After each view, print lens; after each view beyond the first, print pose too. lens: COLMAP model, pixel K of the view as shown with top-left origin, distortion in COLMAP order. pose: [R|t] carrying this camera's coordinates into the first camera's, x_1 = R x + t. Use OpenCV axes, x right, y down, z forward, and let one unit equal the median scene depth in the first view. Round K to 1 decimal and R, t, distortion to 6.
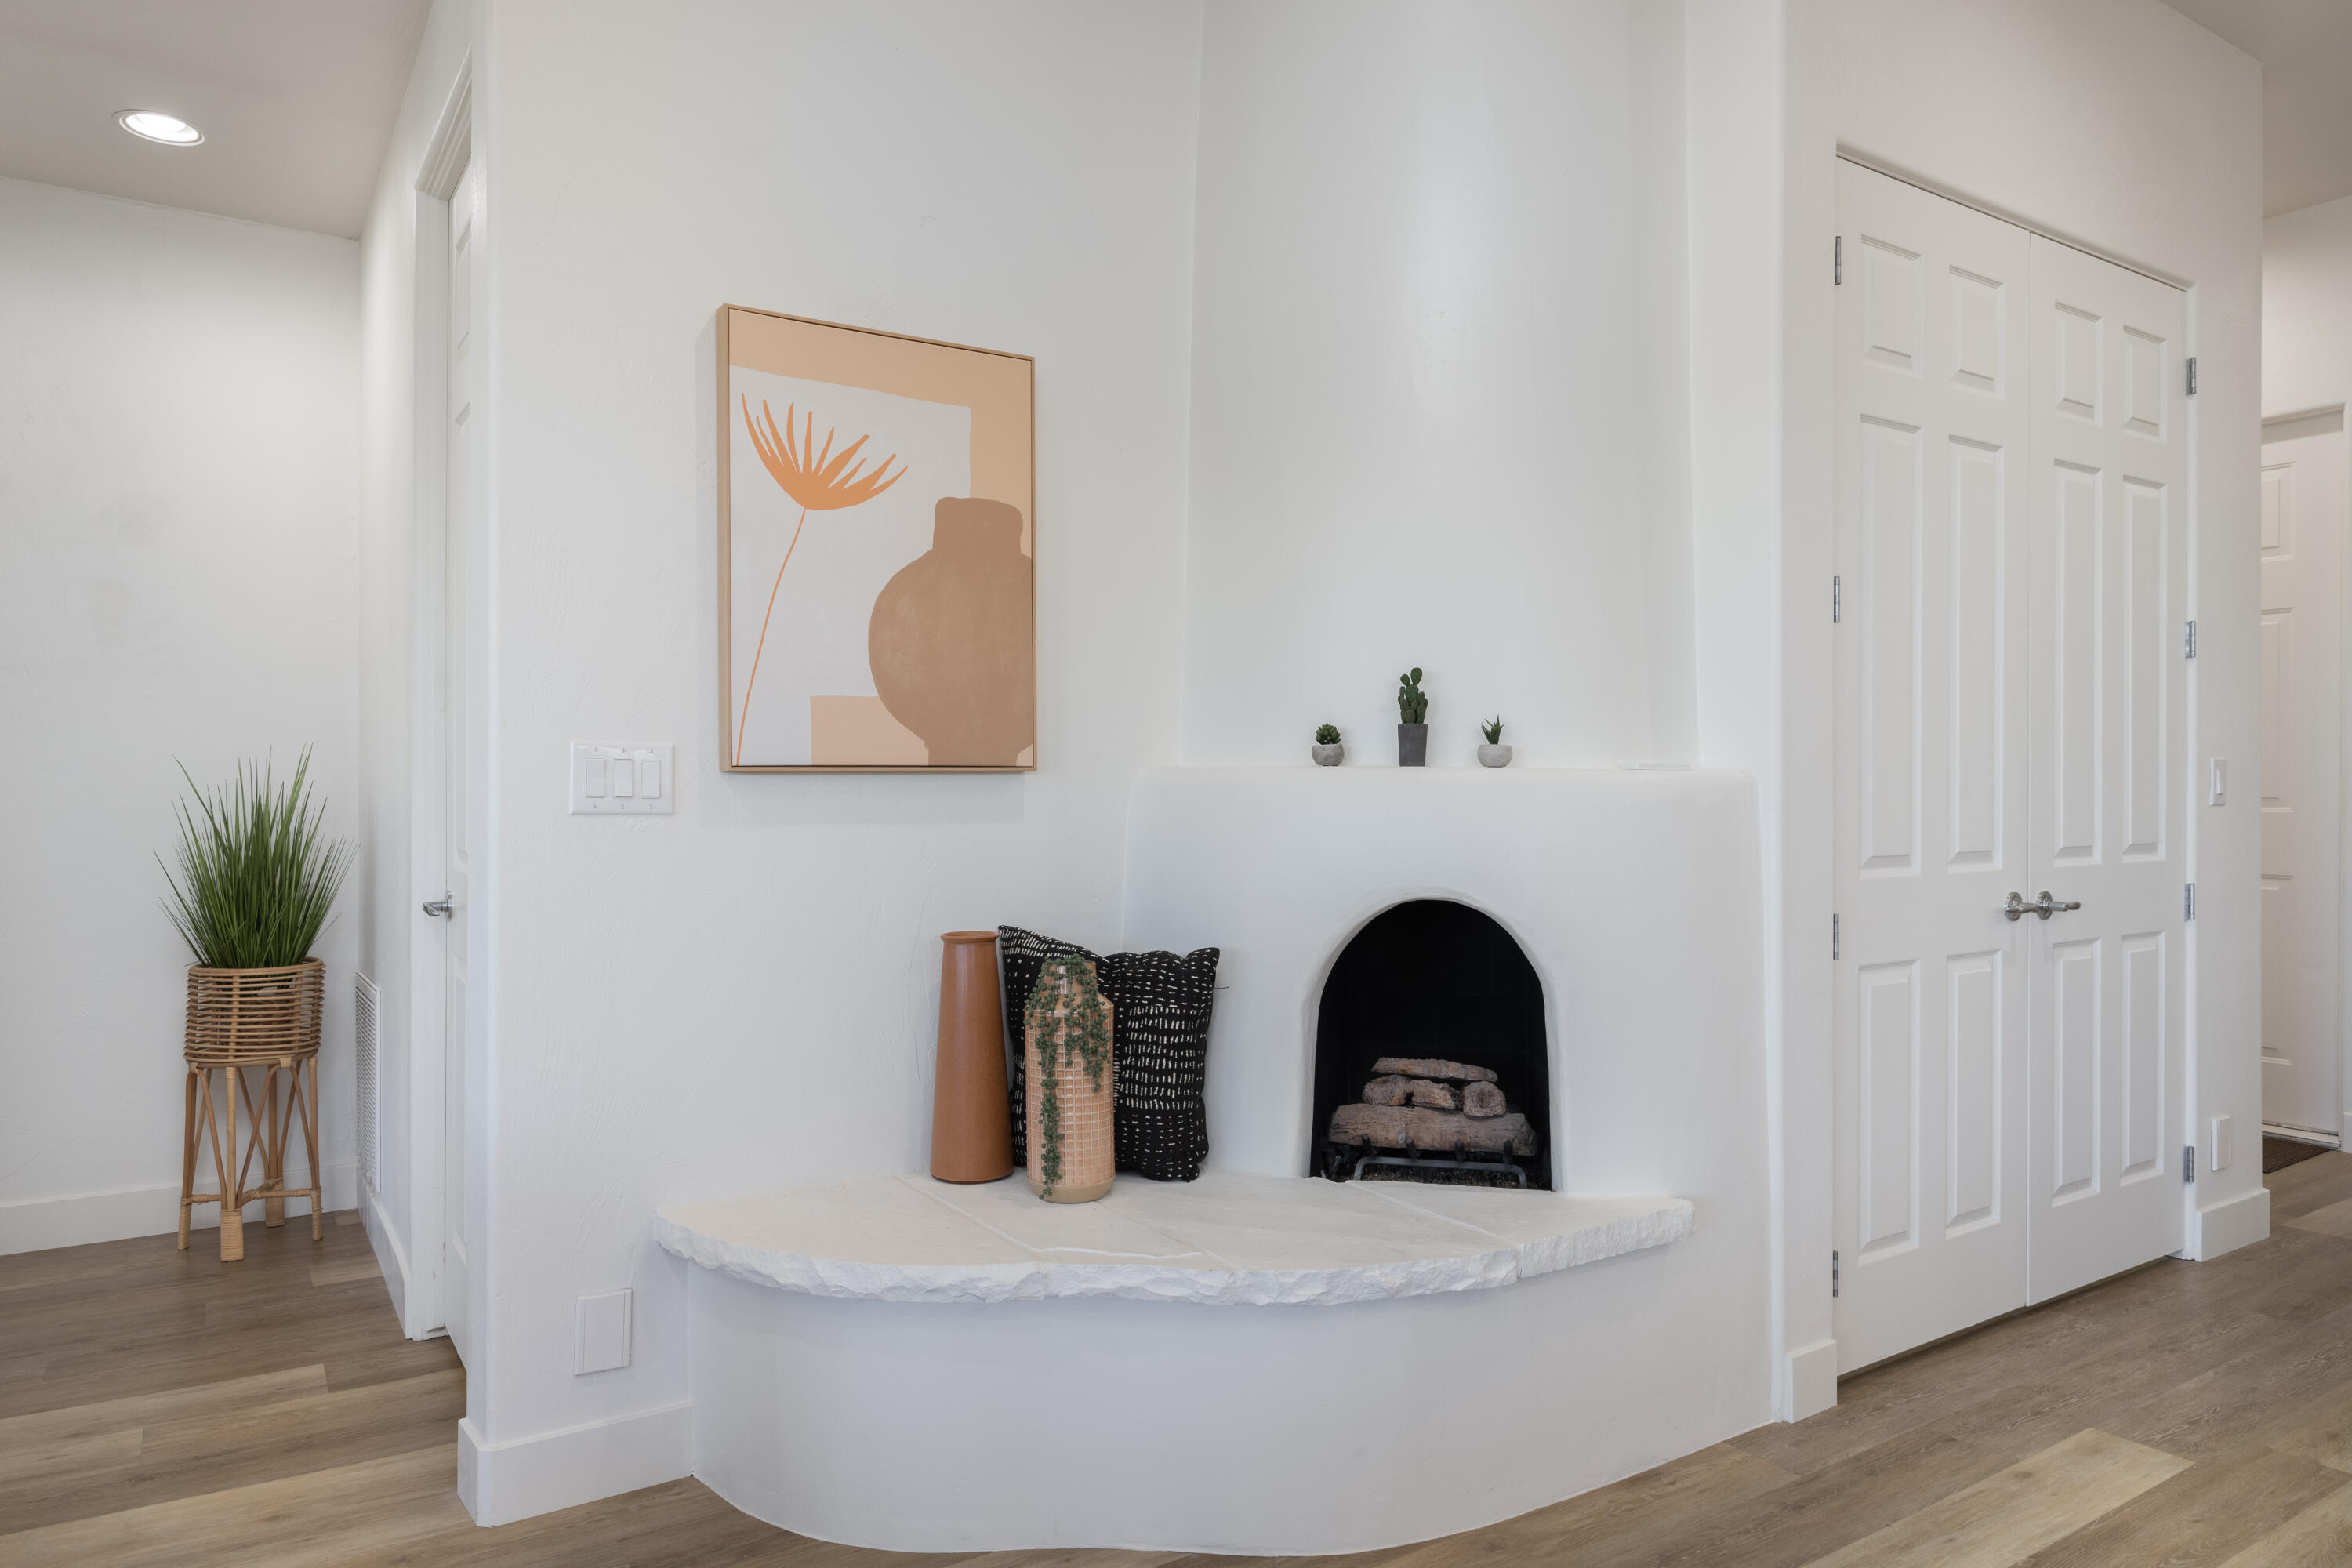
lens RADIAL K [[1489.8, 0, 1176.0], [0, 1489.8, 784.0], [0, 0, 1]] dist [-0.019983, -0.001777]
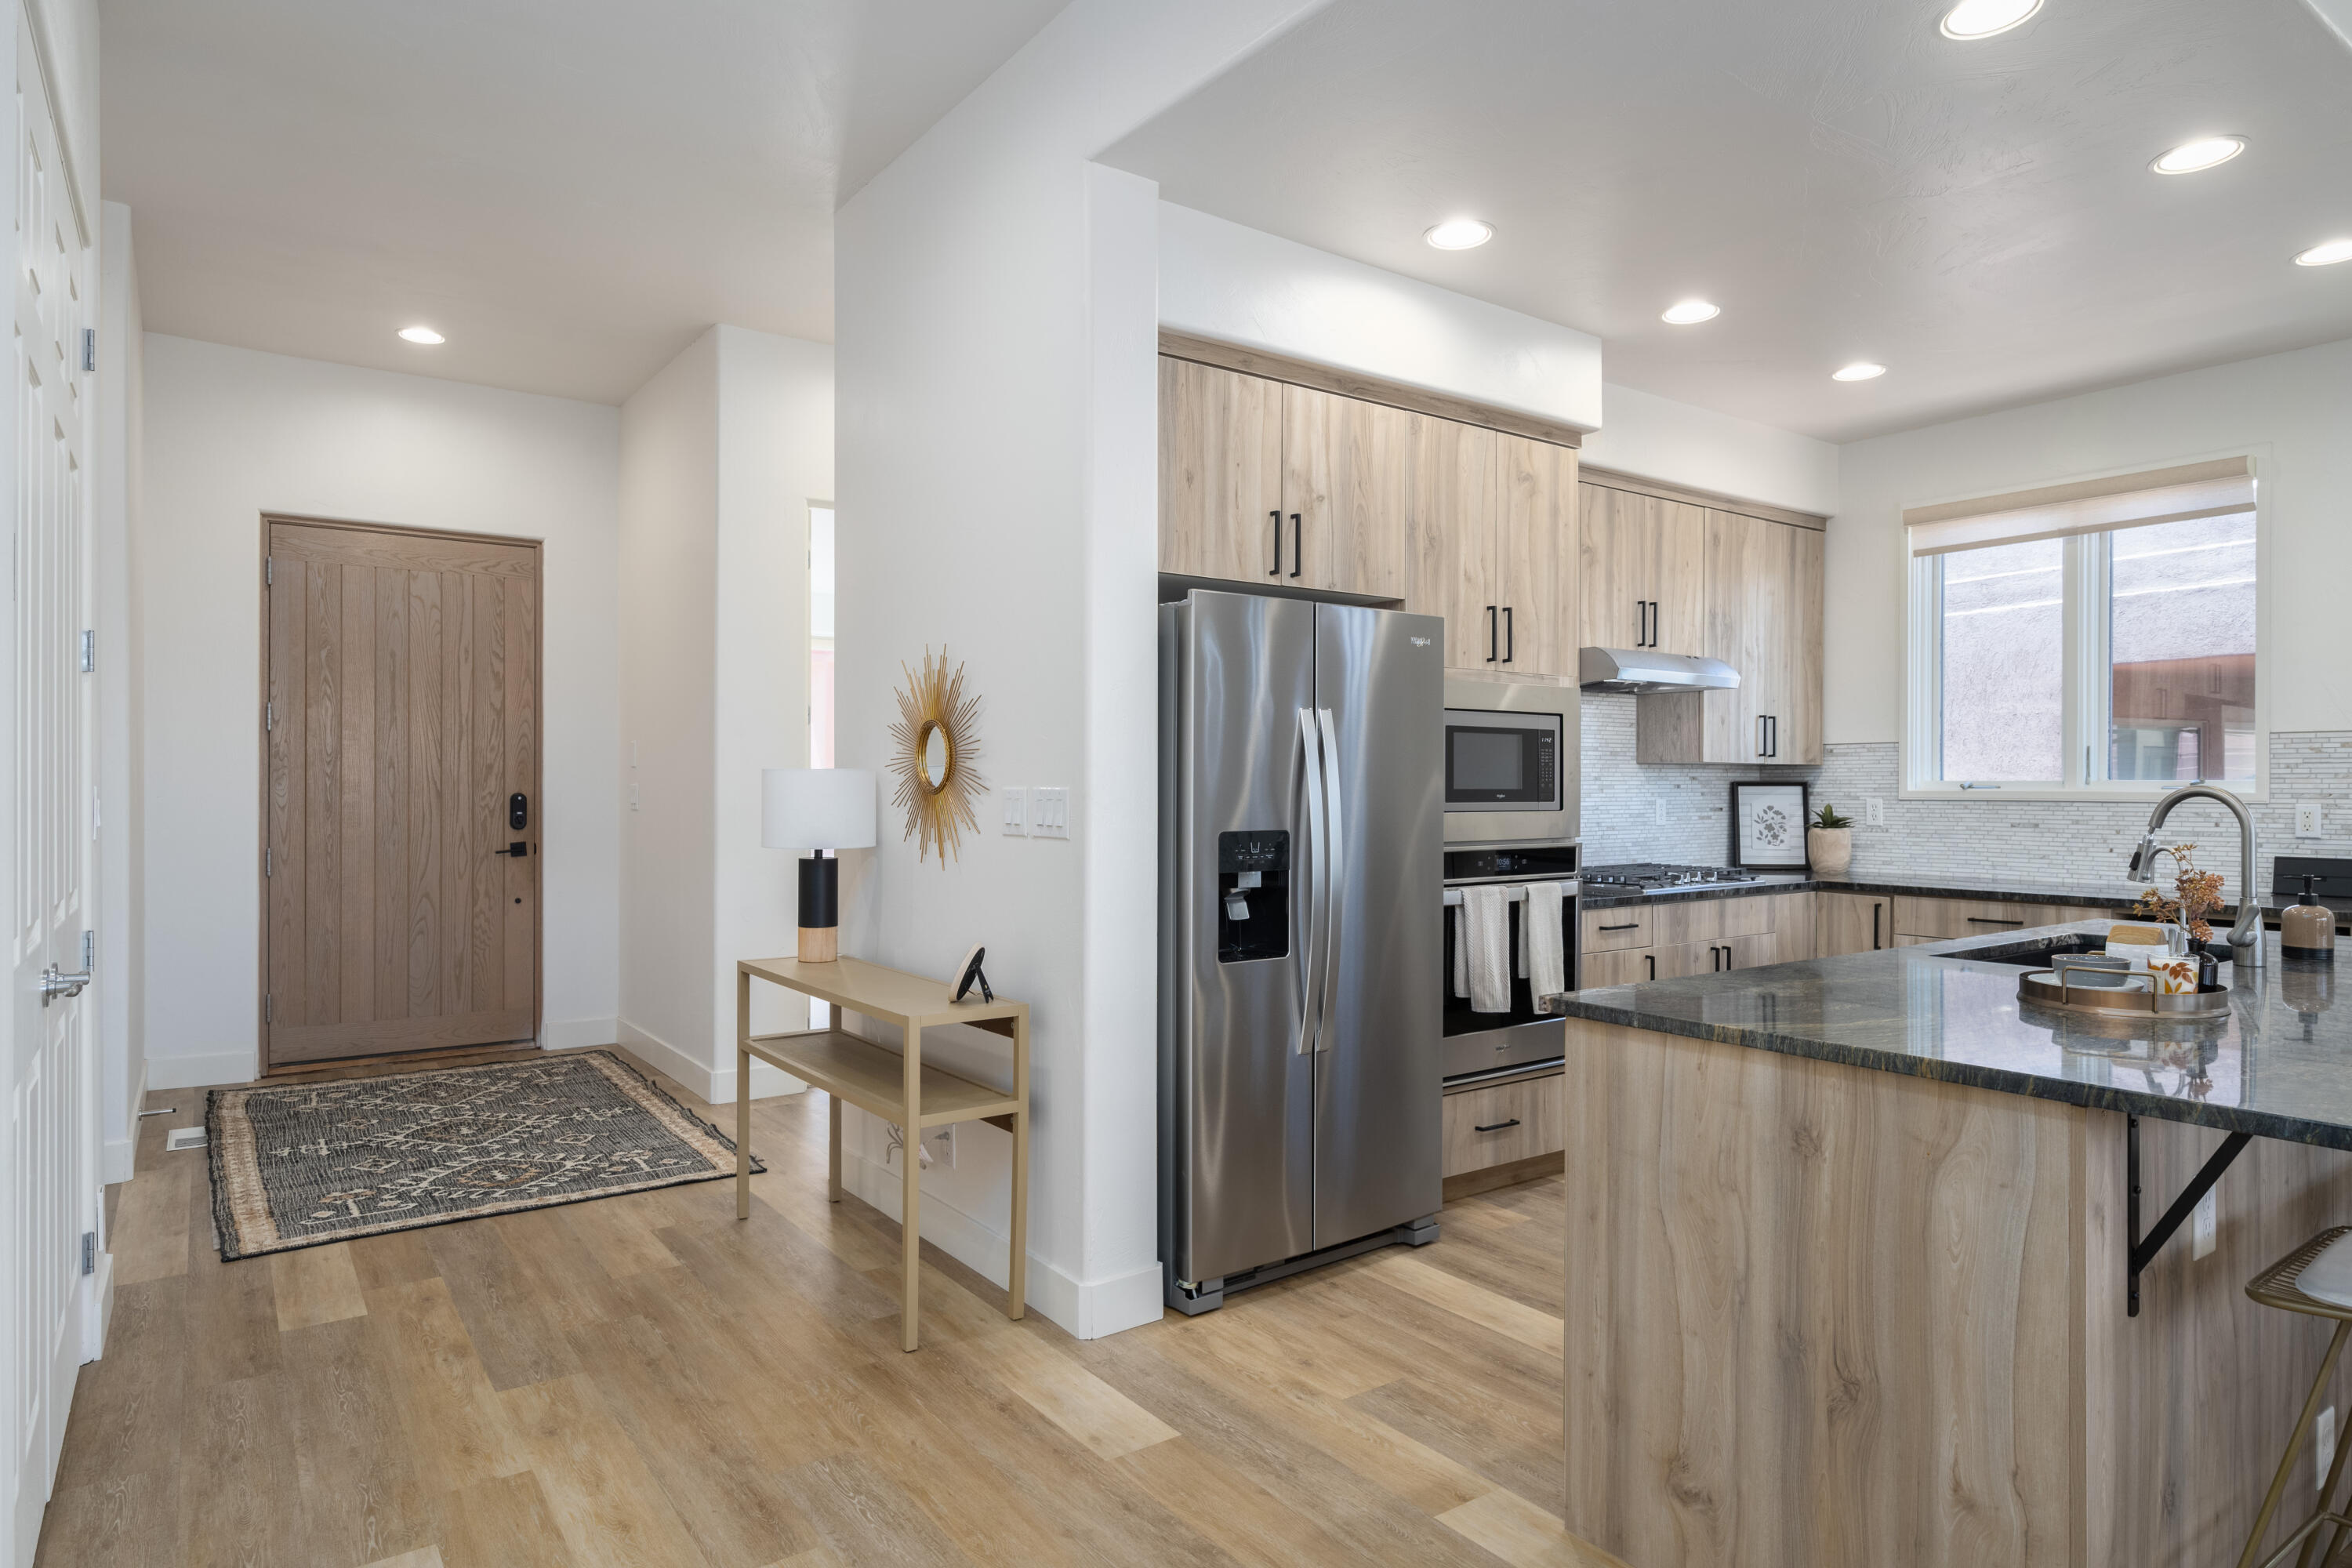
lens RADIAL K [[1353.3, 0, 1191.9], [0, 1353.3, 781.0], [0, 0, 1]] dist [-0.000657, -0.000690]
pose [[-0.033707, -0.000412, 0.999432, -0.186220], [0.000757, 1.000000, 0.000438, -0.029526], [-0.999431, 0.000771, -0.033706, 0.518748]]
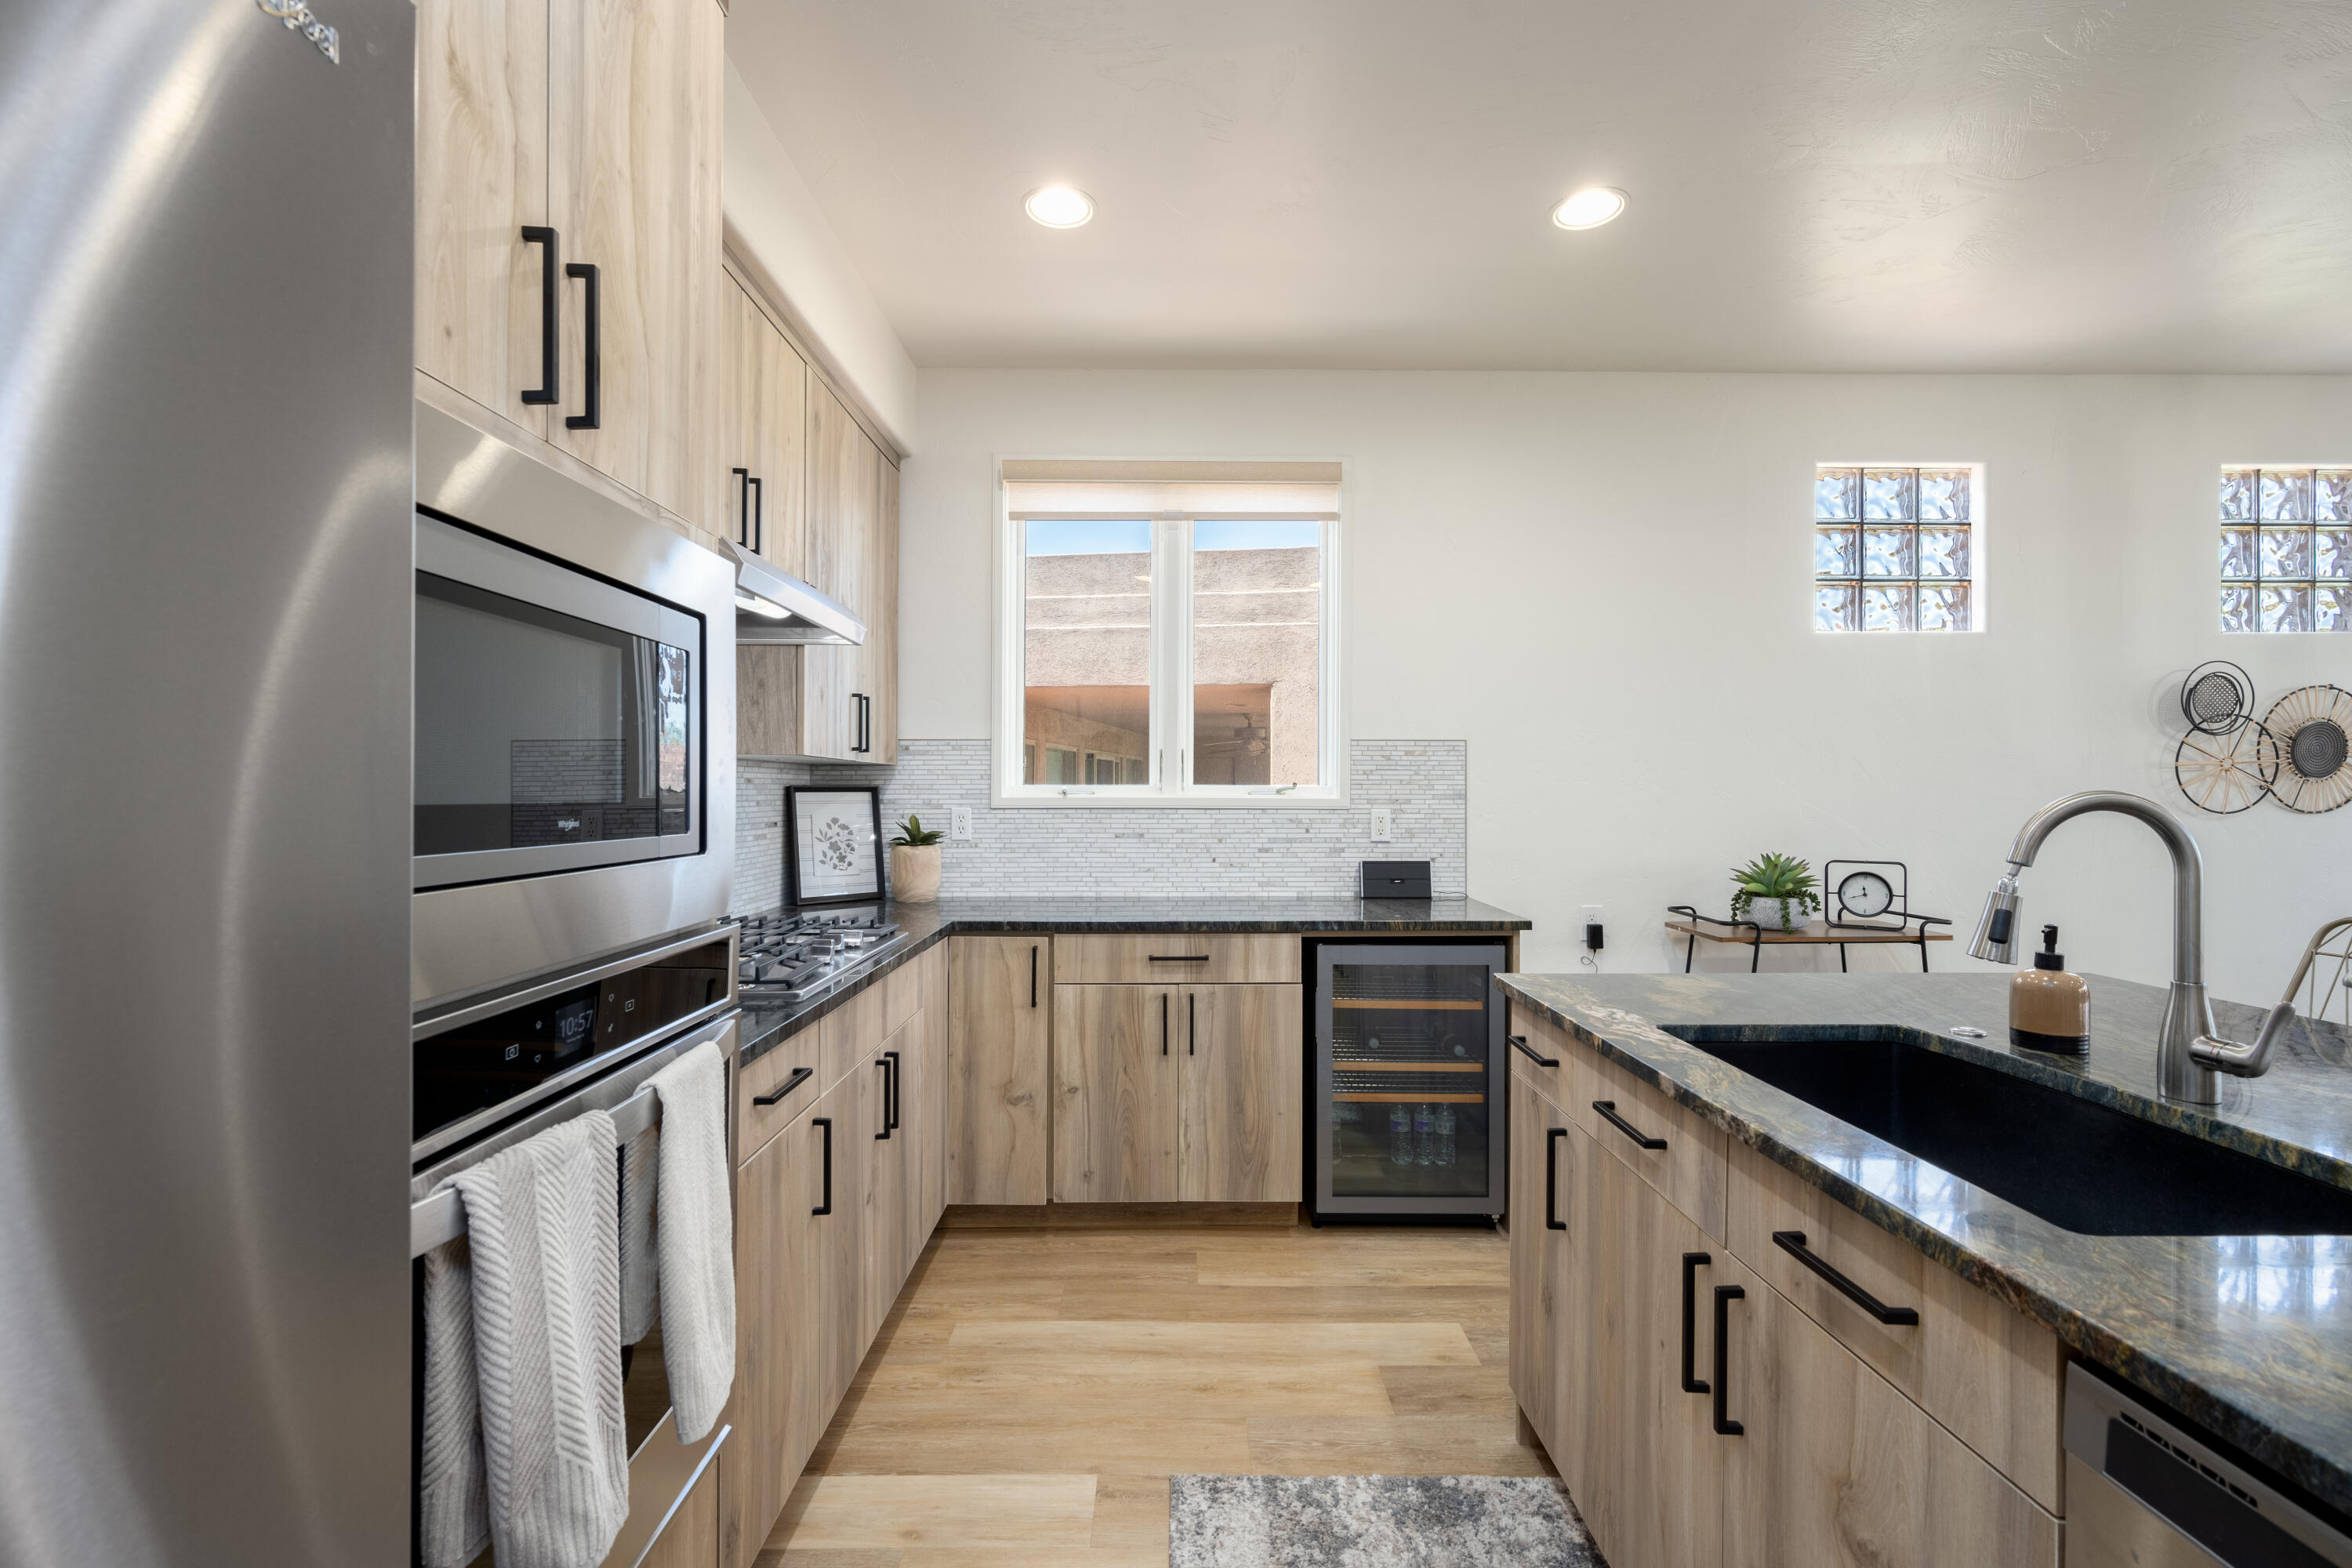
lens RADIAL K [[996.5, 0, 1178.7], [0, 996.5, 792.7], [0, 0, 1]] dist [0.001176, 0.000114]
pose [[-0.836366, -0.005572, 0.548142, 0.897049], [-0.003115, 0.999981, 0.005412, -0.026737], [-0.548162, 0.002819, -0.836367, 0.311473]]
